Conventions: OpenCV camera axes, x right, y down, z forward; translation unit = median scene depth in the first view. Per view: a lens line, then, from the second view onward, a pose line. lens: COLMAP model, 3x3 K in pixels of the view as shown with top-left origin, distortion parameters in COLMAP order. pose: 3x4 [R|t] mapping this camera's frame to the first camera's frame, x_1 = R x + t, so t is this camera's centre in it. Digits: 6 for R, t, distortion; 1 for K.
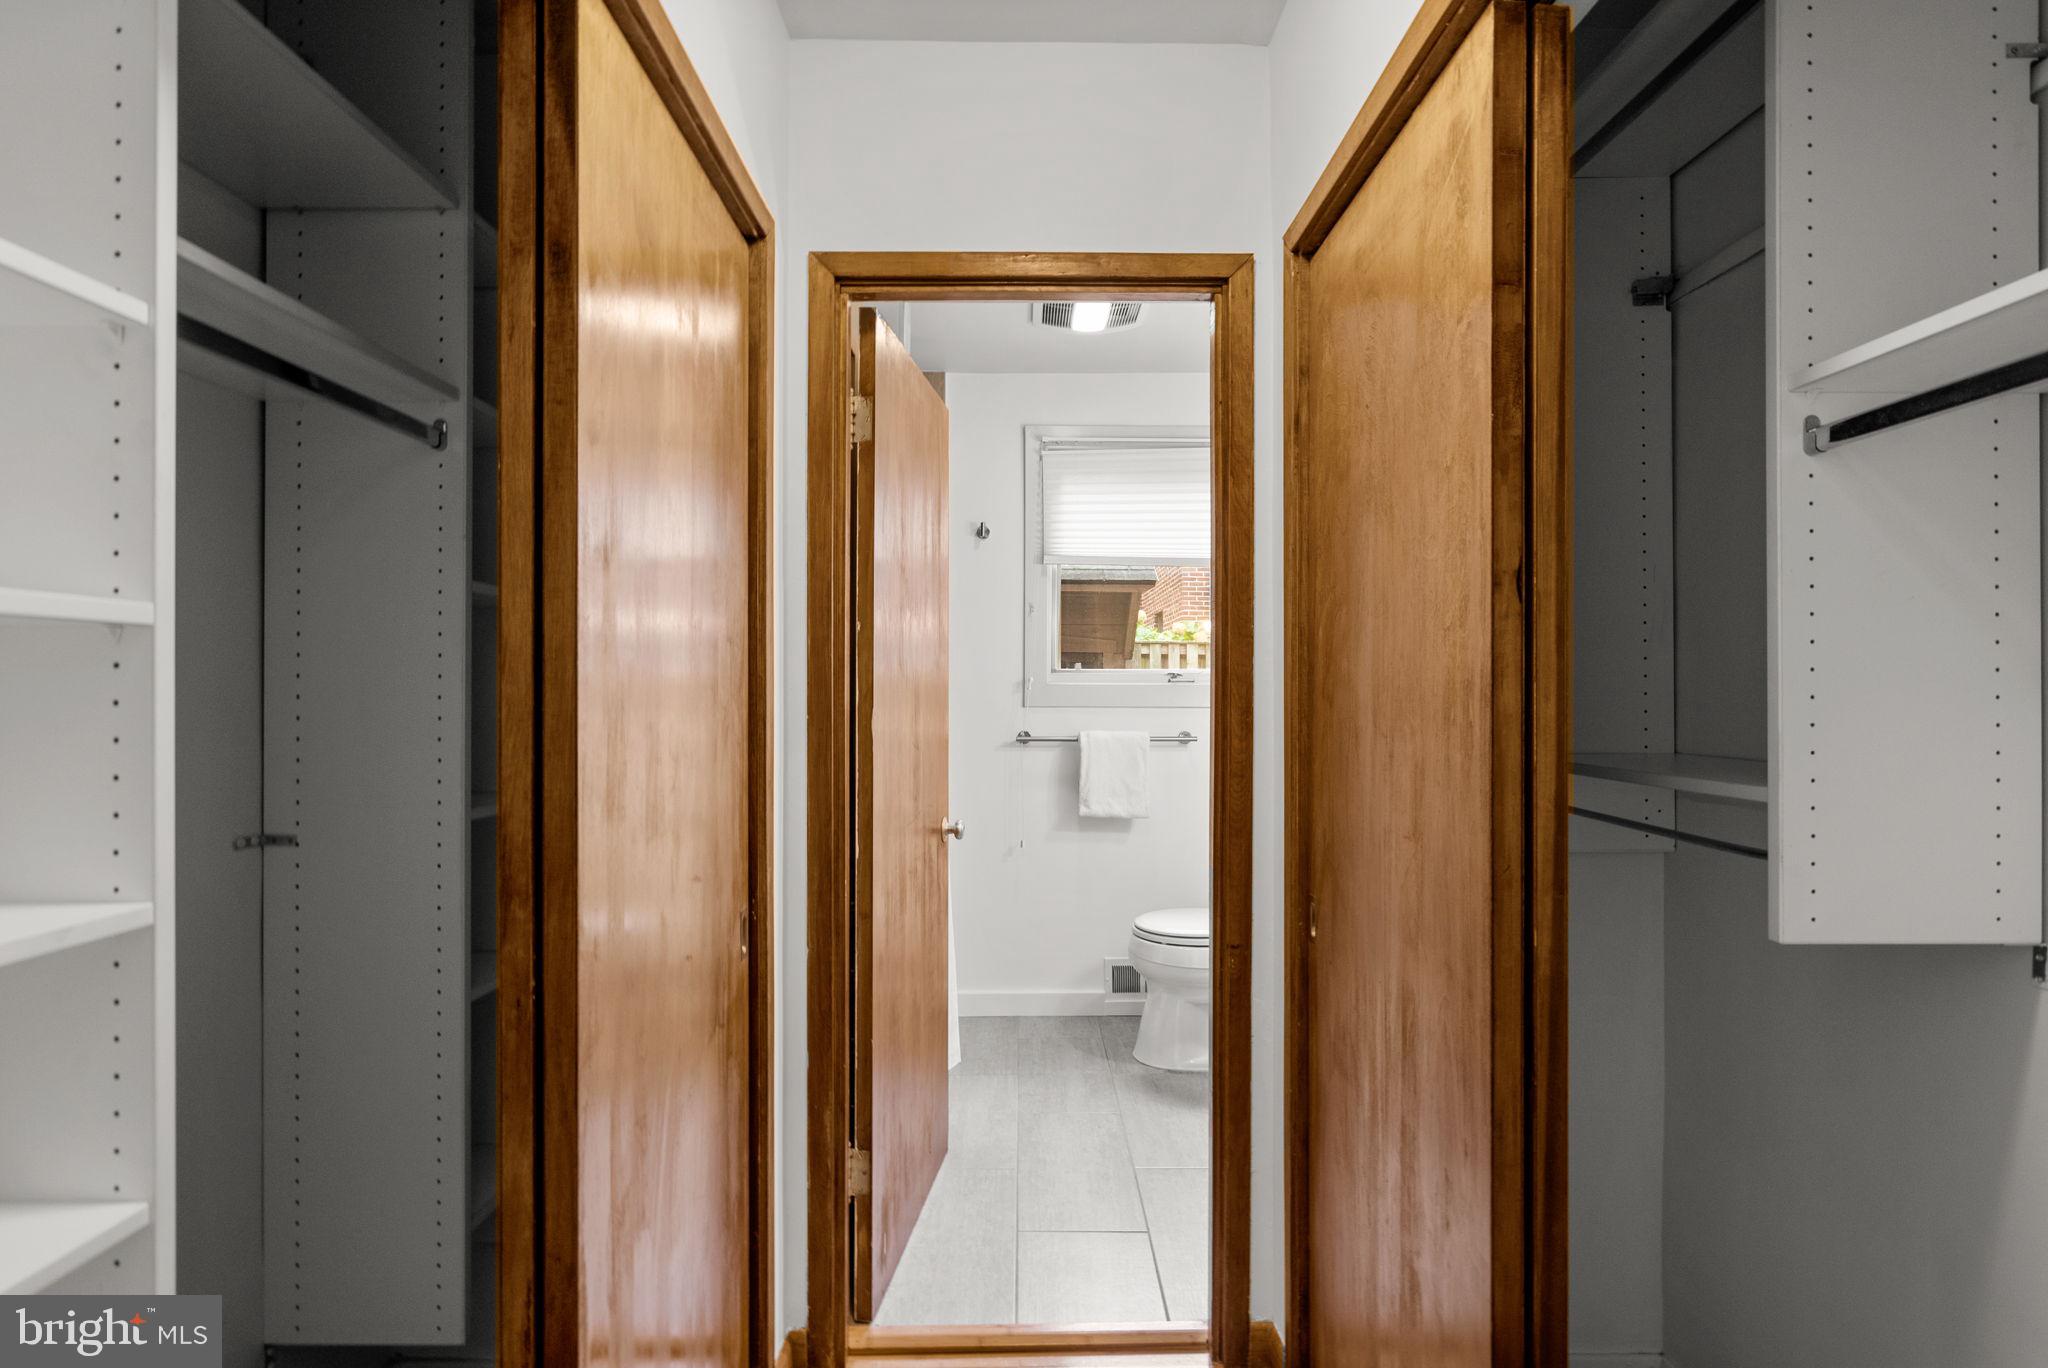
lens RADIAL K [[939.6, 0, 1024.0], [0, 939.6, 684.0], [0, 0, 1]] dist [0.001098, 0.000344]
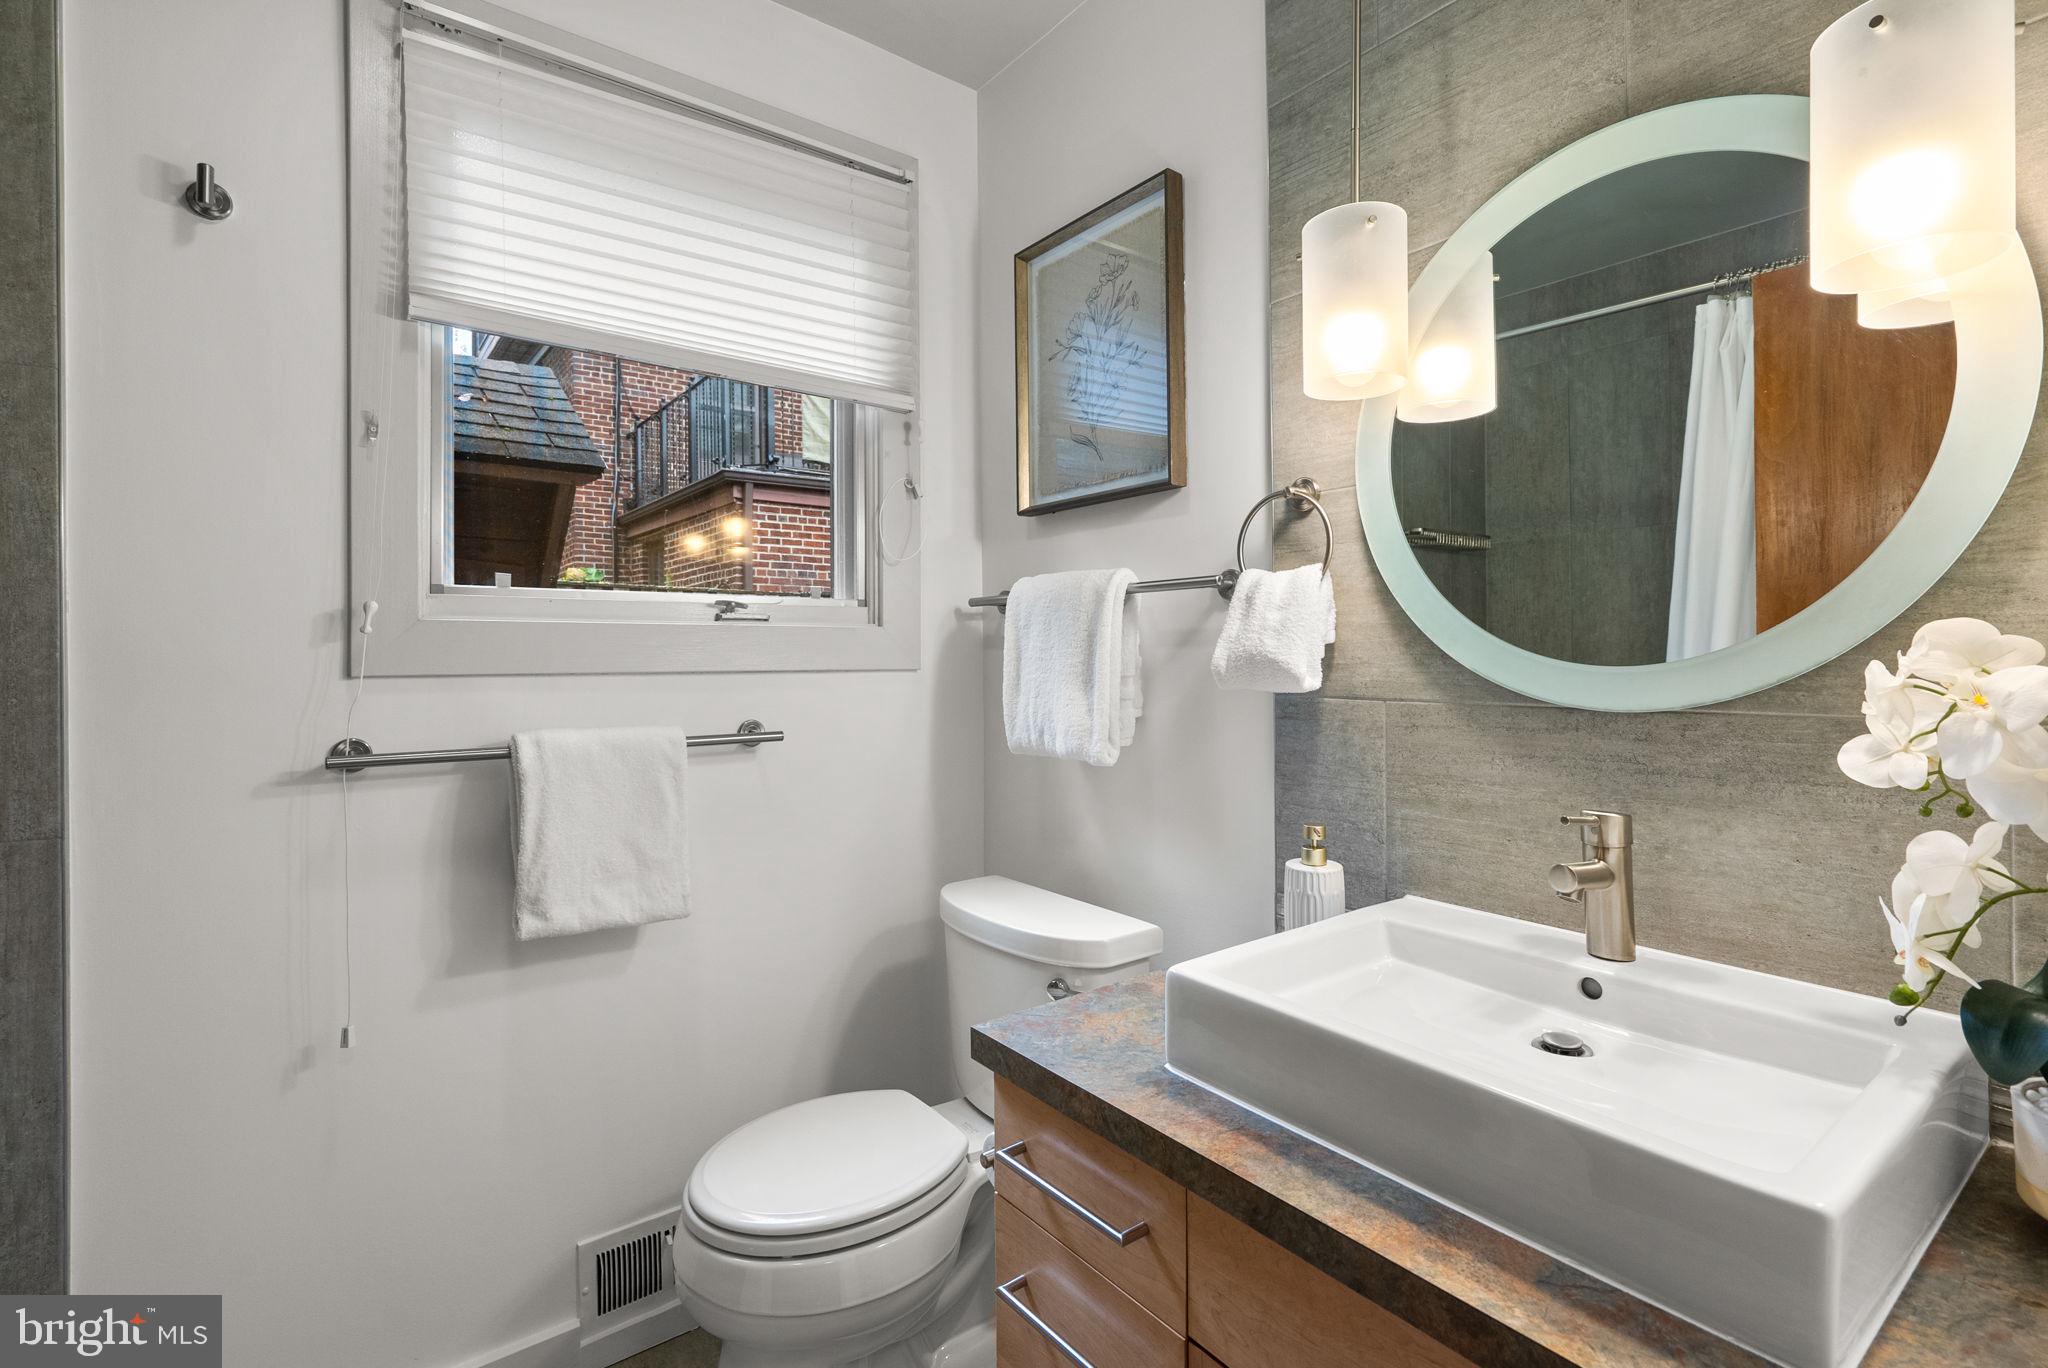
lens RADIAL K [[947.3, 0, 1032.5], [0, 947.3, 653.3], [0, 0, 1]] dist [-0.000576, -0.000038]
pose [[0.798196, -0.004136, 0.602384, -0.010097], [0.004757, 0.999989, 0.000564, 0.015371], [-0.602379, 0.002415, 0.798207, 0.517818]]
